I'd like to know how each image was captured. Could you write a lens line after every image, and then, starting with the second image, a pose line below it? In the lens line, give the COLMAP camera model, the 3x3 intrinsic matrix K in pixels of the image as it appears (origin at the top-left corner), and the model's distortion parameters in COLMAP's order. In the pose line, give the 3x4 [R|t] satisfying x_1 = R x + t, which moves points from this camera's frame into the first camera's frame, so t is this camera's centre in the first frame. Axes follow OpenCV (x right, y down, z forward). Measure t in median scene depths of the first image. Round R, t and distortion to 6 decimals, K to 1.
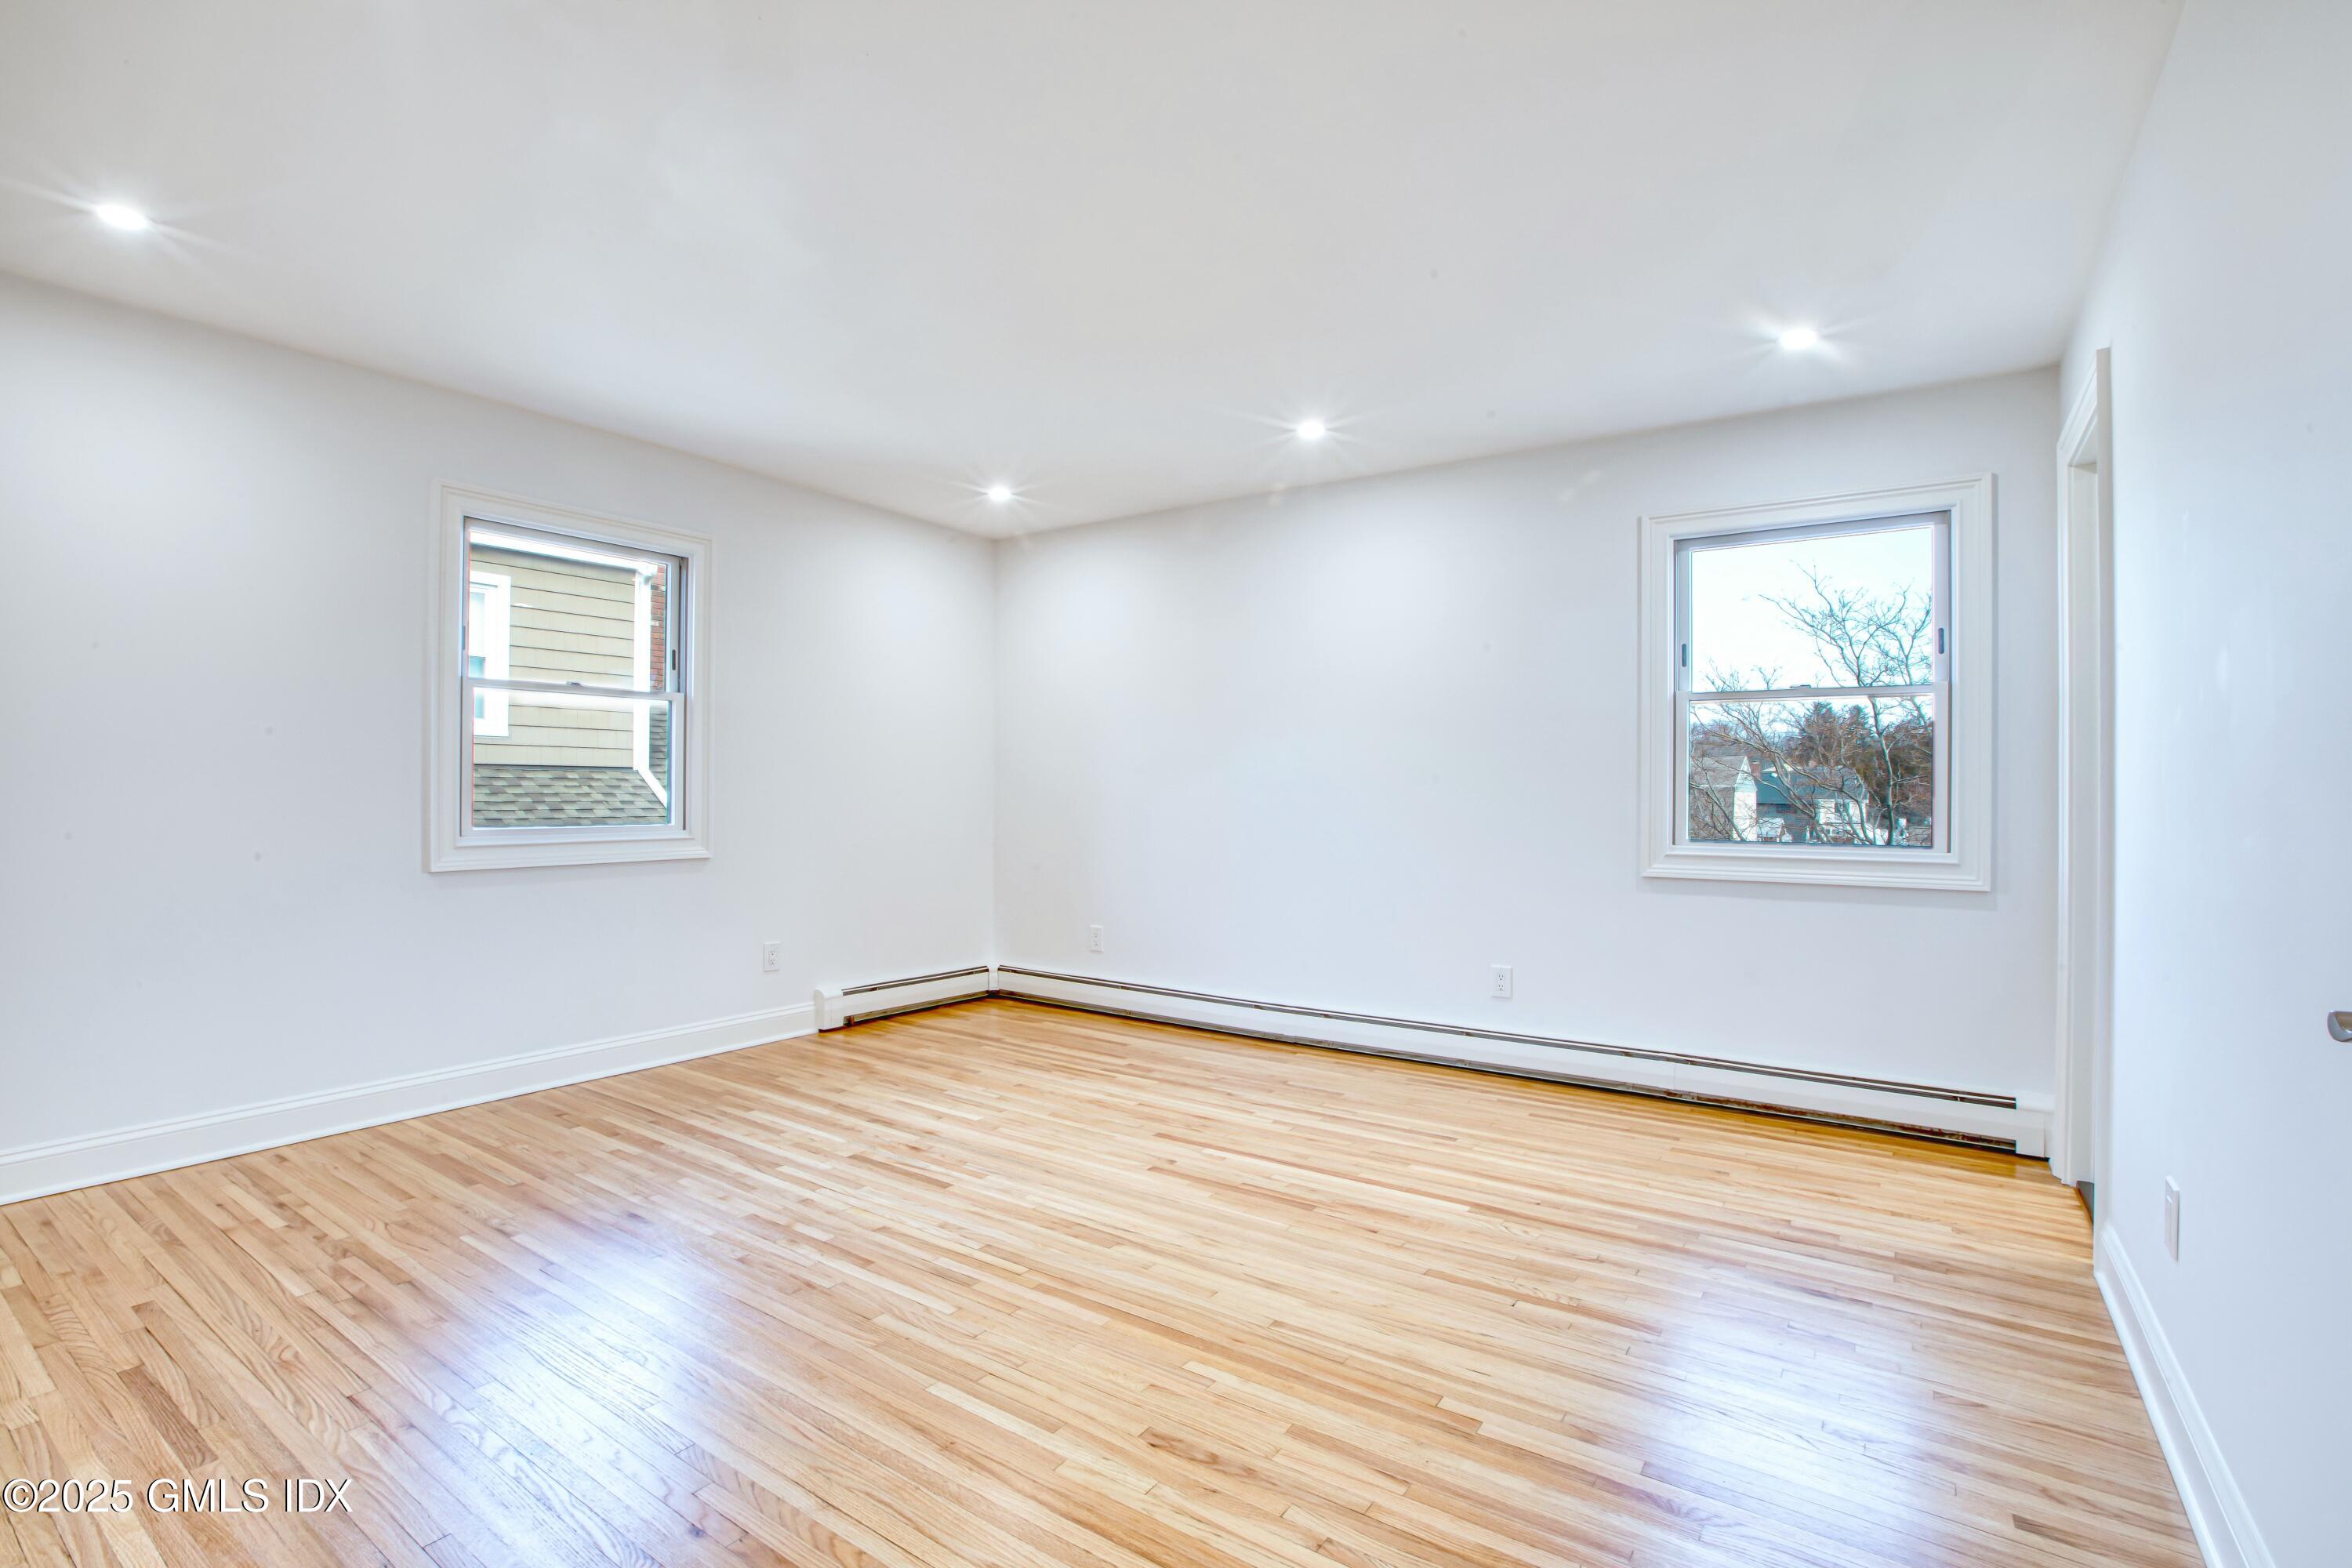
lens RADIAL K [[1064.7, 0, 1177.8], [0, 1064.7, 785.3], [0, 0, 1]] dist [-0.050131, 0.017544]
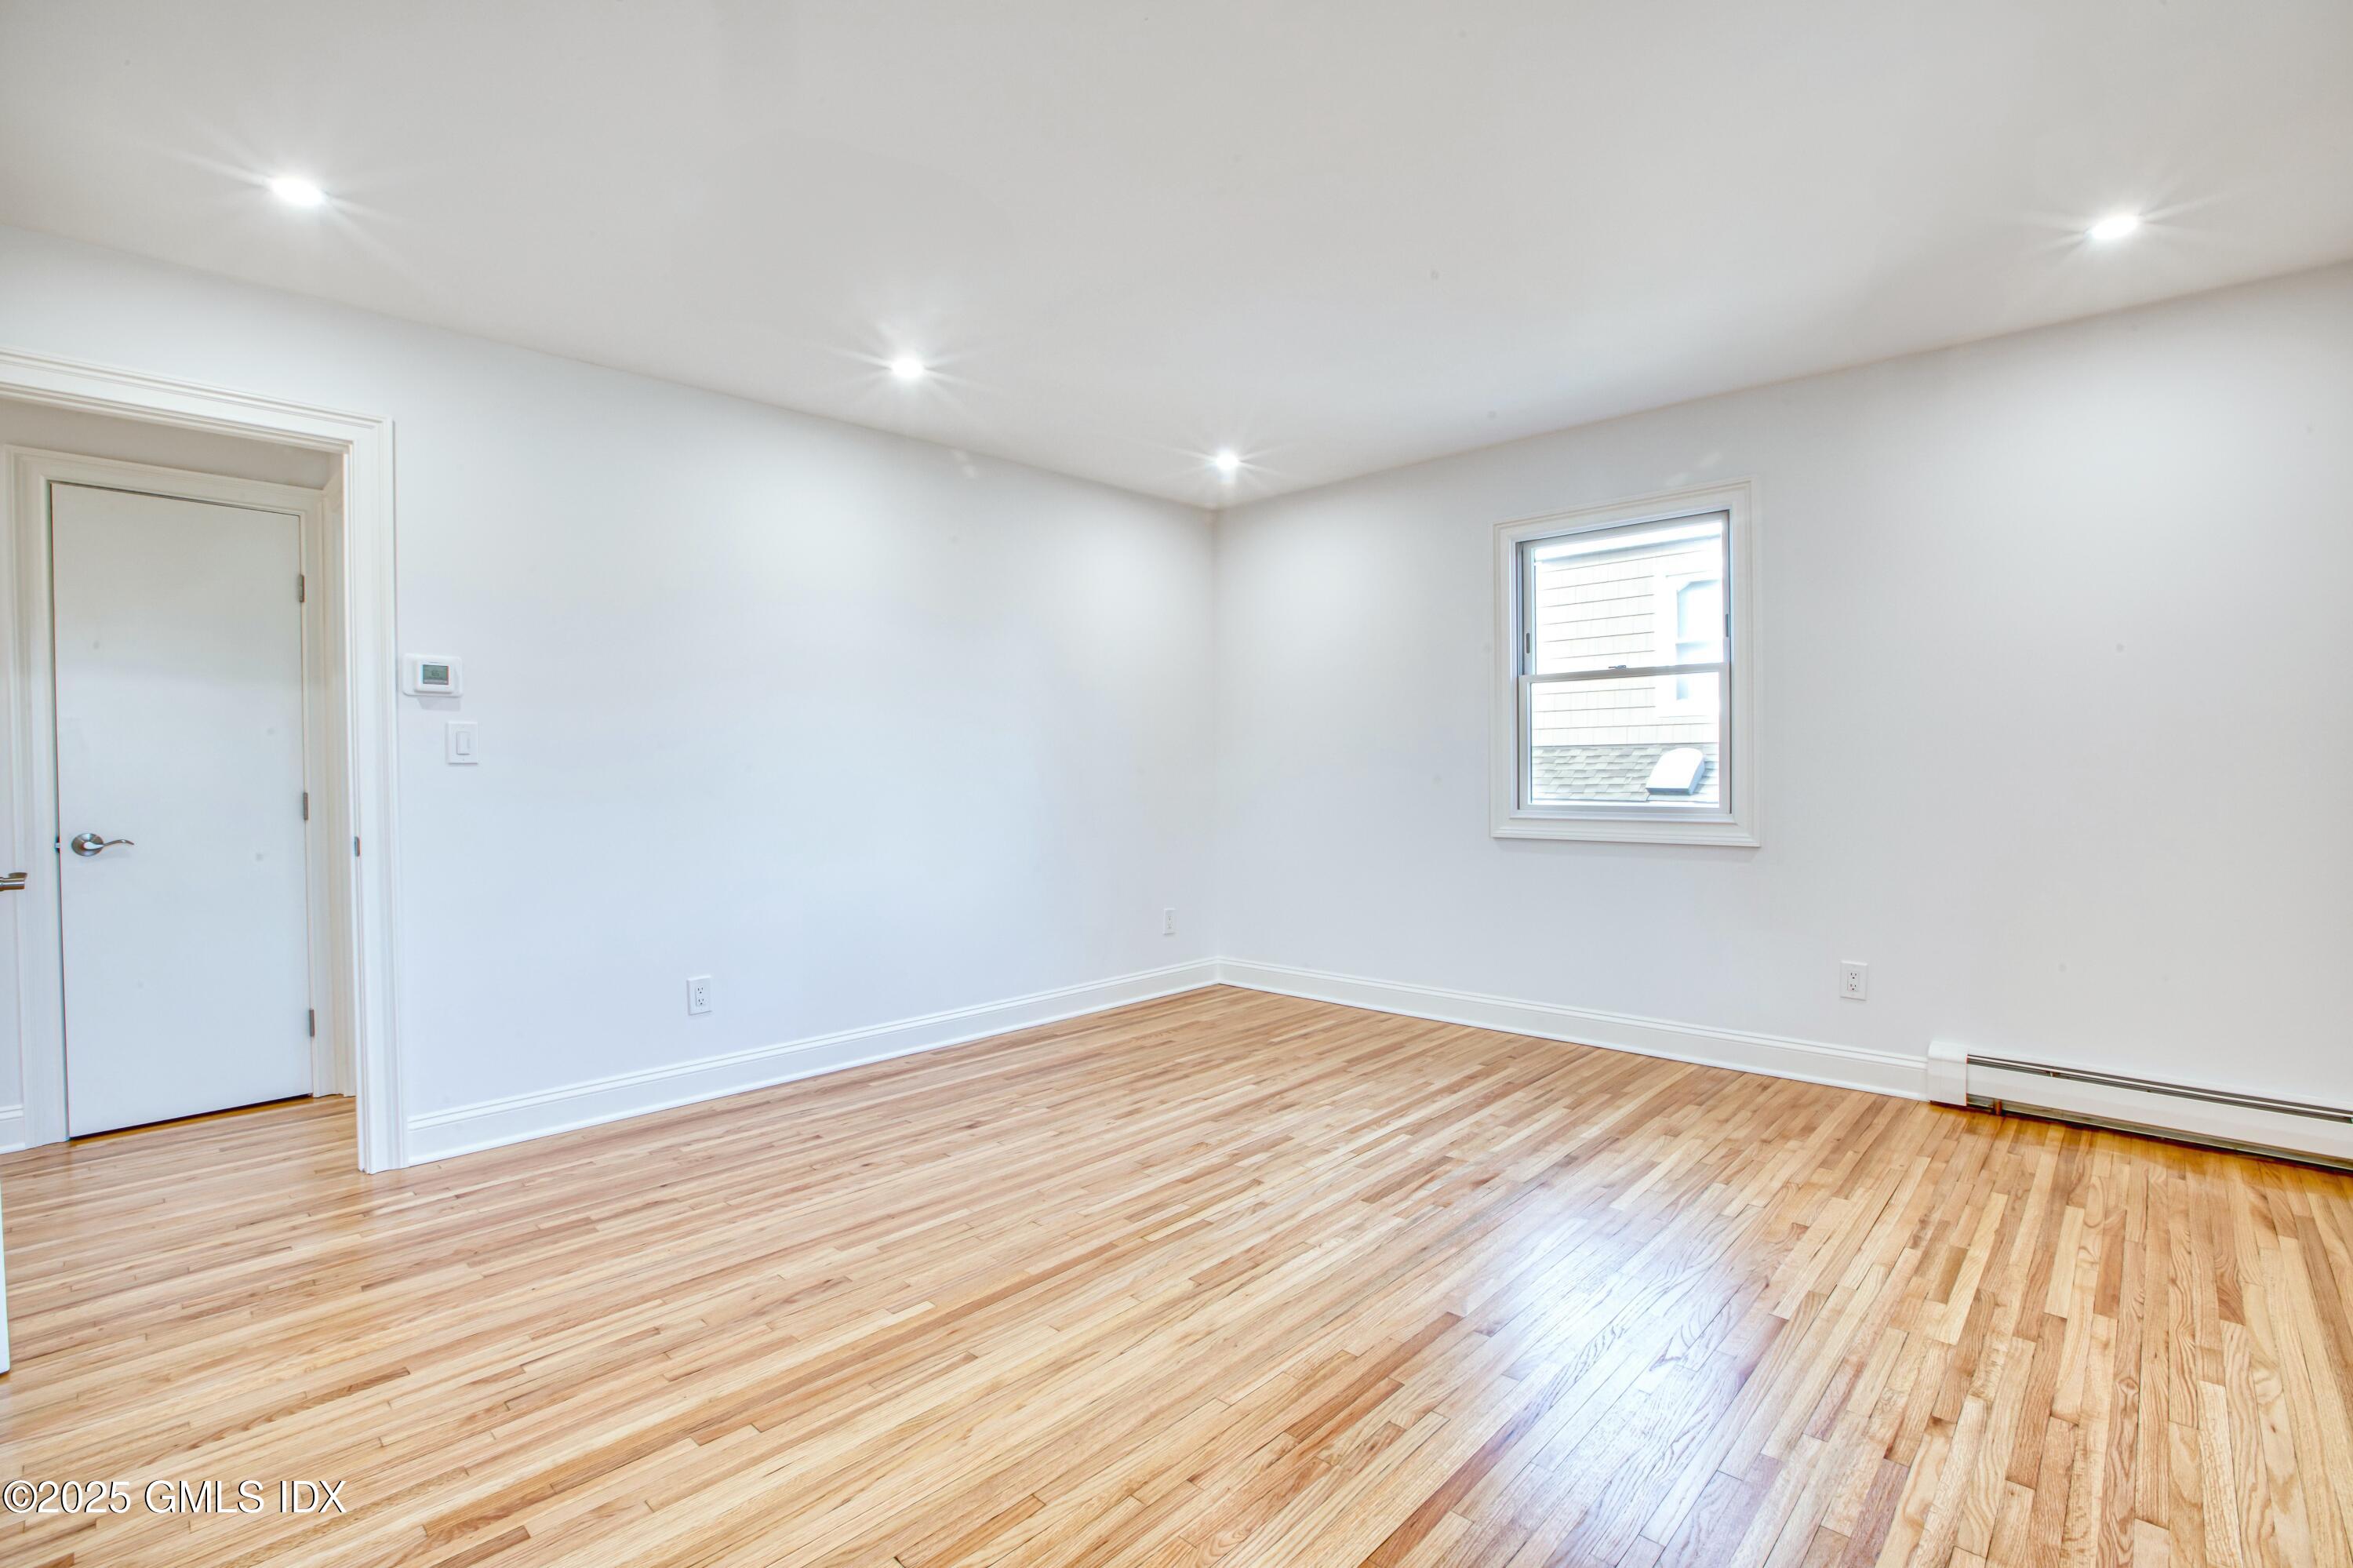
lens RADIAL K [[1065.1, 0, 1178.3], [0, 1065.1, 785.3], [0, 0, 1]] dist [-0.050131, 0.017544]
pose [[-0.157449, 0.006110, -0.987508, 0.779992], [0.015802, 0.999868, 0.003667, 0.012441], [0.987401, -0.015027, -0.157524, 1.077468]]
